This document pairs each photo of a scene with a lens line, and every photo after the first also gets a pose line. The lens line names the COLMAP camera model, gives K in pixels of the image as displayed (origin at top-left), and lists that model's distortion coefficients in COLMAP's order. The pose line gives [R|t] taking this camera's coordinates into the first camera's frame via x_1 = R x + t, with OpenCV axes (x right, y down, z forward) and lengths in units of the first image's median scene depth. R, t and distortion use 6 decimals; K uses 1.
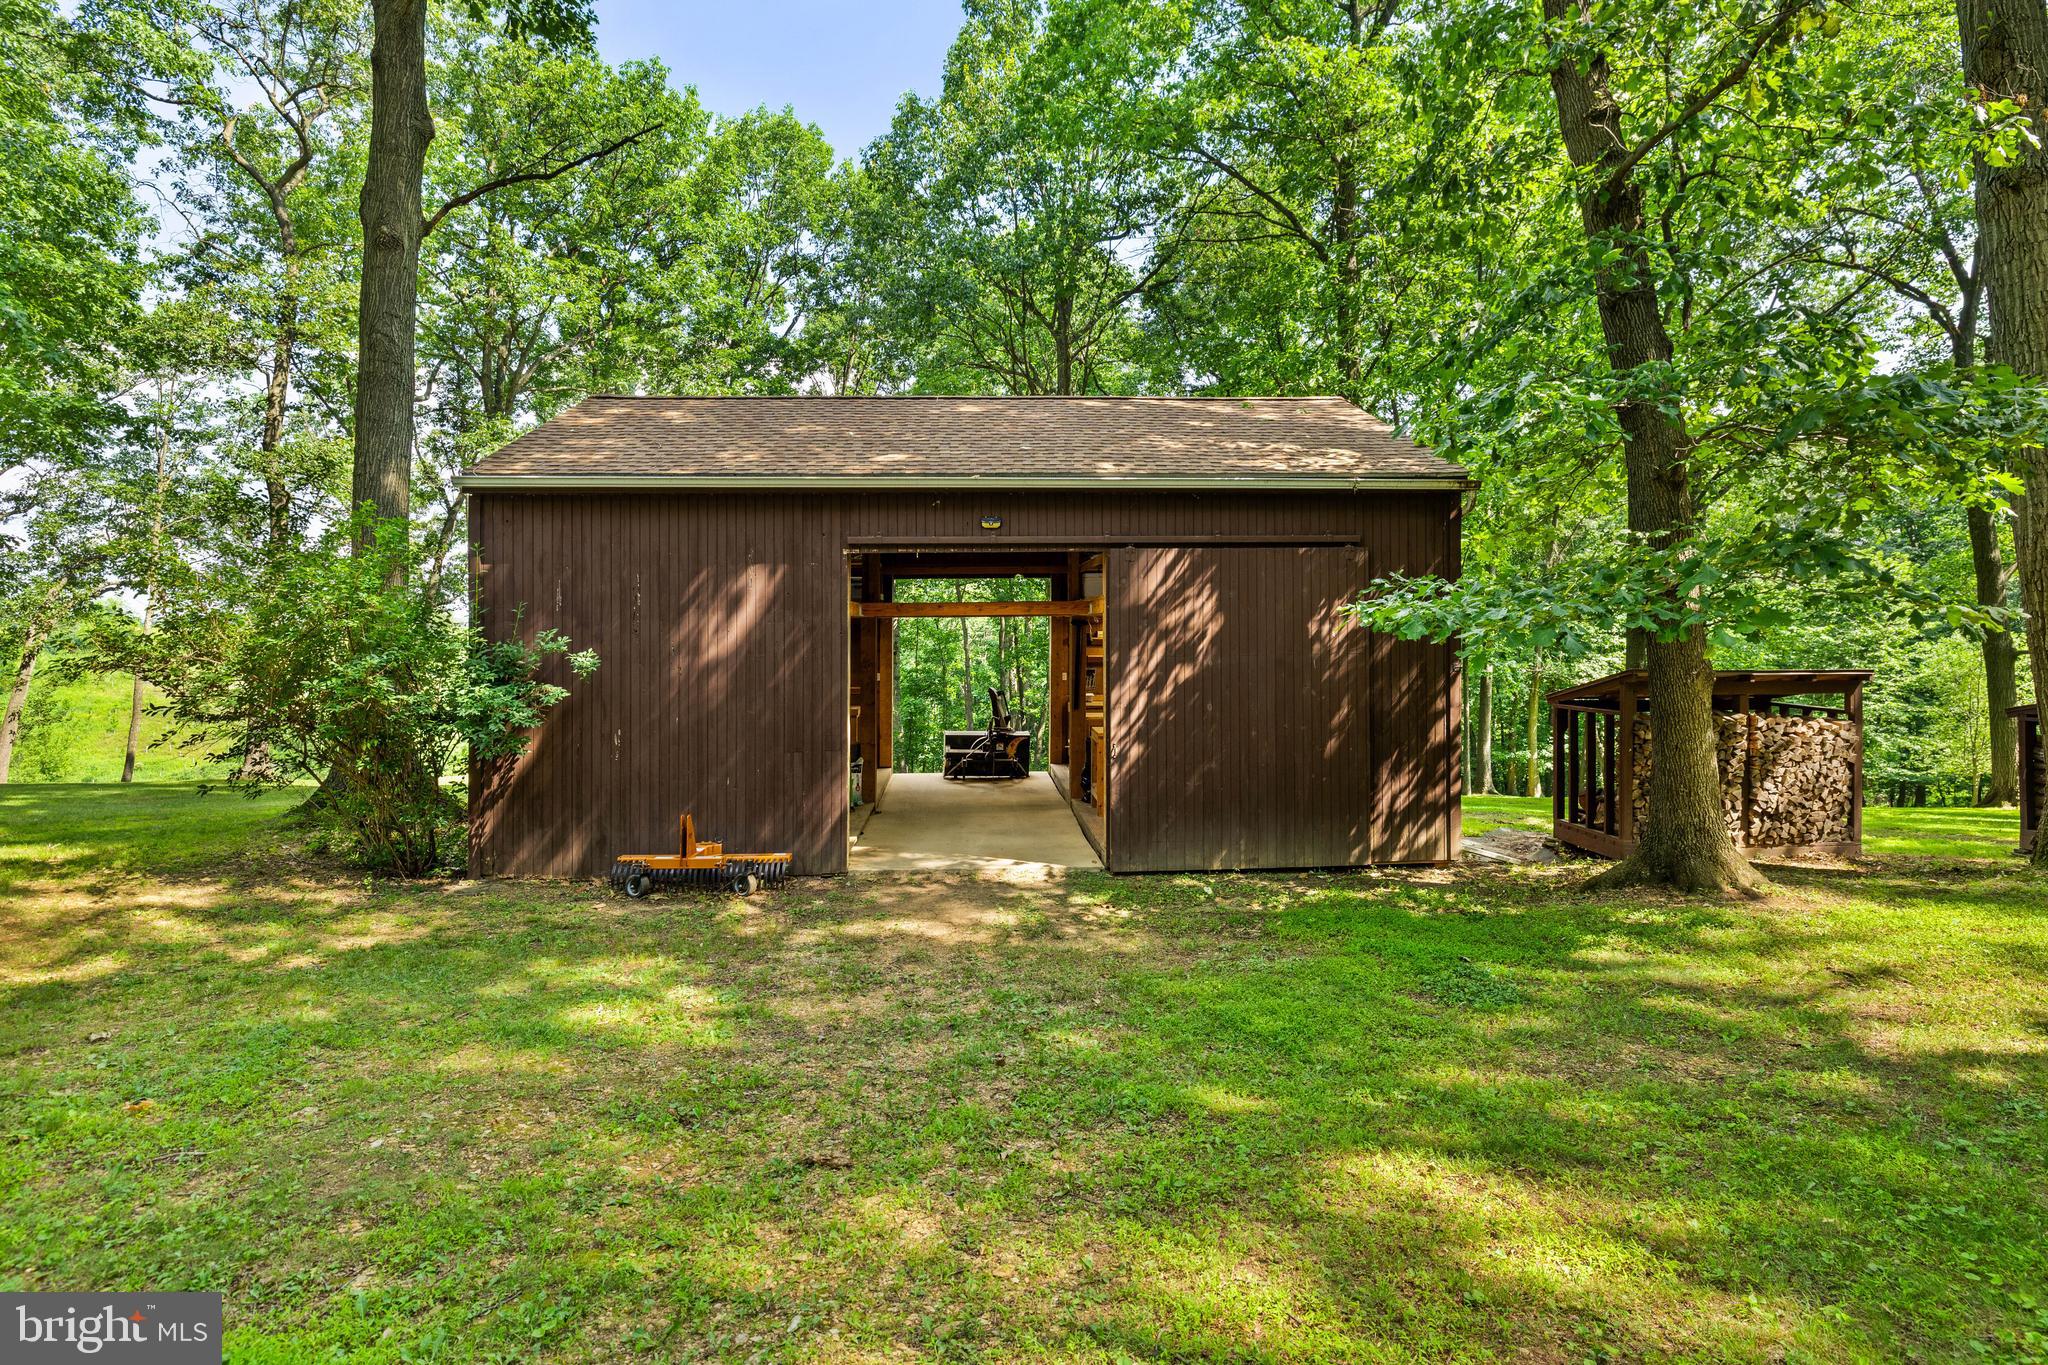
lens RADIAL K [[966.8, 0, 1021.1], [0, 966.8, 638.0], [0, 0, 1]] dist [-0.013894, -0.003421]
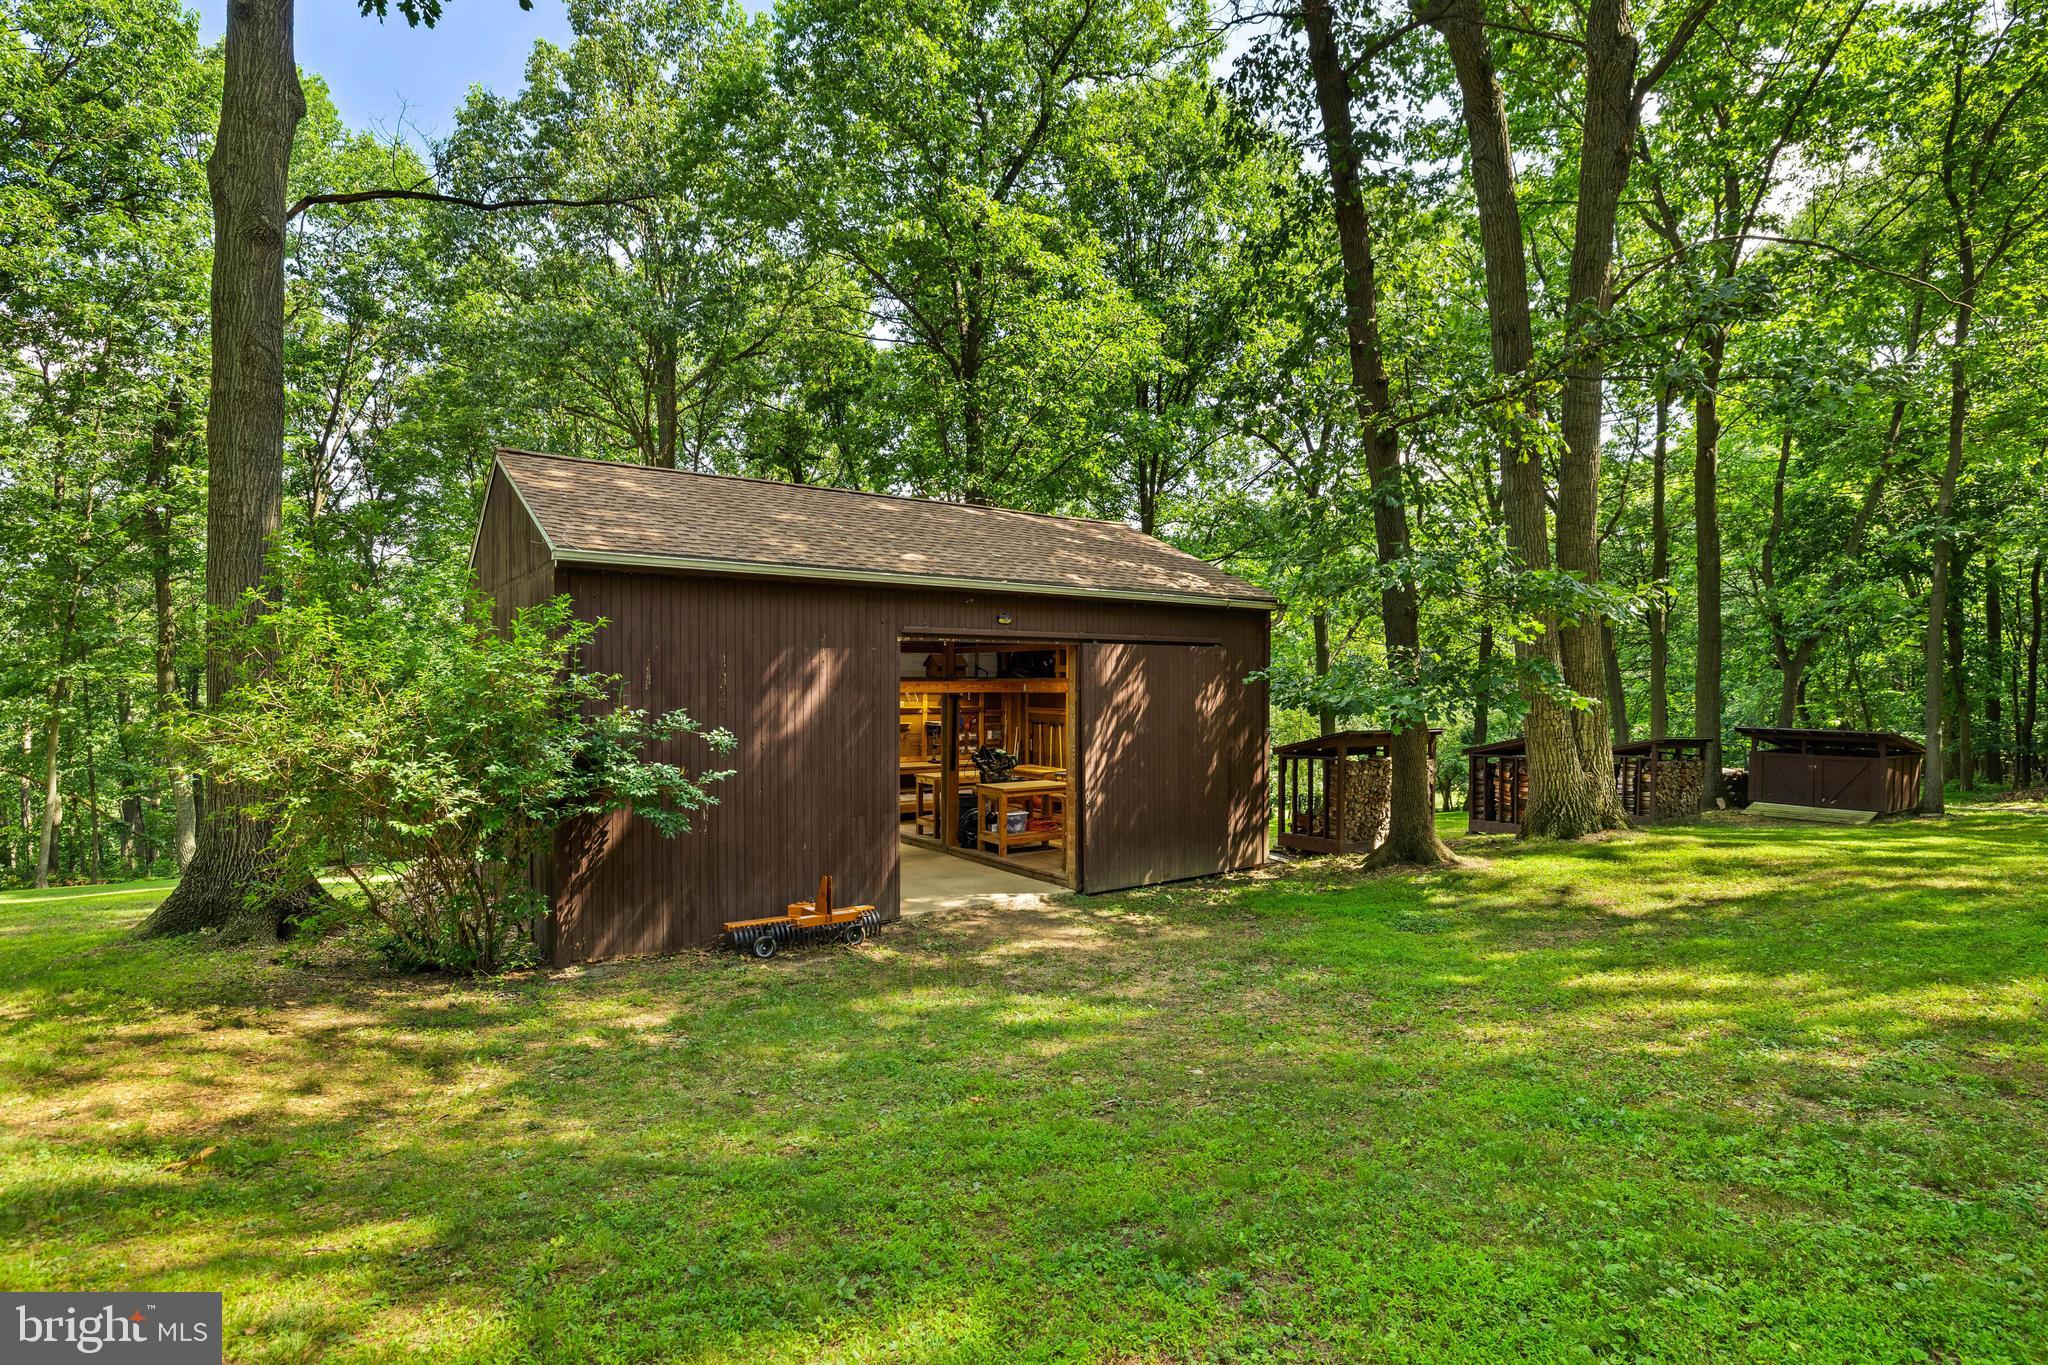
lens RADIAL K [[966.8, 0, 1017.9], [0, 966.8, 679.5], [0, 0, 1]] dist [-0.013894, -0.003421]
pose [[0.855549, 0.013025, 0.517559, -0.653311], [-0.005312, 0.999852, -0.016382, -0.021927], [-0.517695, 0.011266, 0.855491, -0.057994]]
